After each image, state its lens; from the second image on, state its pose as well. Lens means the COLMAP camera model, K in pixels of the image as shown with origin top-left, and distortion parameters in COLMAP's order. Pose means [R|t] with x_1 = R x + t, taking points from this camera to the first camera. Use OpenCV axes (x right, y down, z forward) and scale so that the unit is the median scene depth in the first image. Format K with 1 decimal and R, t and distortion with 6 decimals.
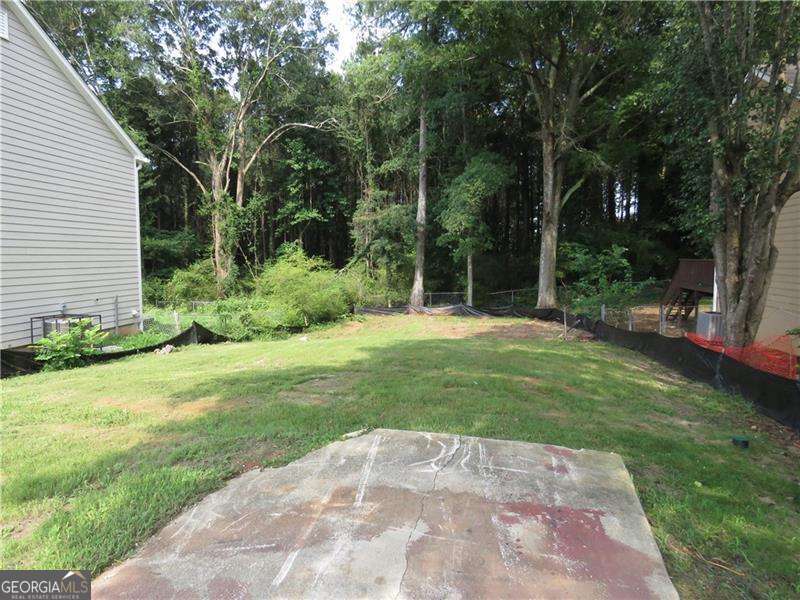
lens RADIAL K [[505.2, 0, 399.7], [0, 505.2, 301.5], [0, 0, 1]] dist [-0.007738, -0.001528]
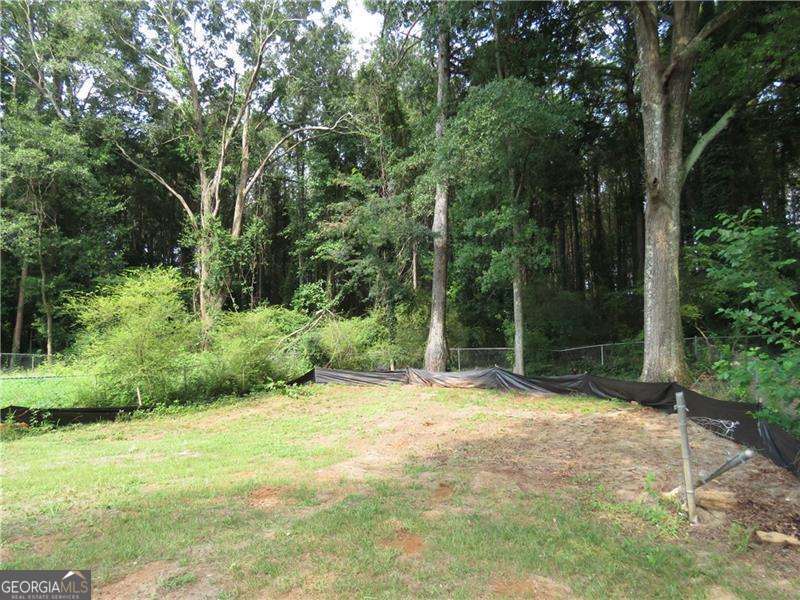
lens RADIAL K [[505.2, 0, 401.0], [0, 505.2, 302.1], [0, 0, 1]] dist [-0.007738, -0.001528]
pose [[0.970909, -0.012638, -0.239117, 0.149945], [-0.015488, 0.993201, -0.115380, -0.001128], [0.238949, 0.115726, 0.964111, 0.427222]]
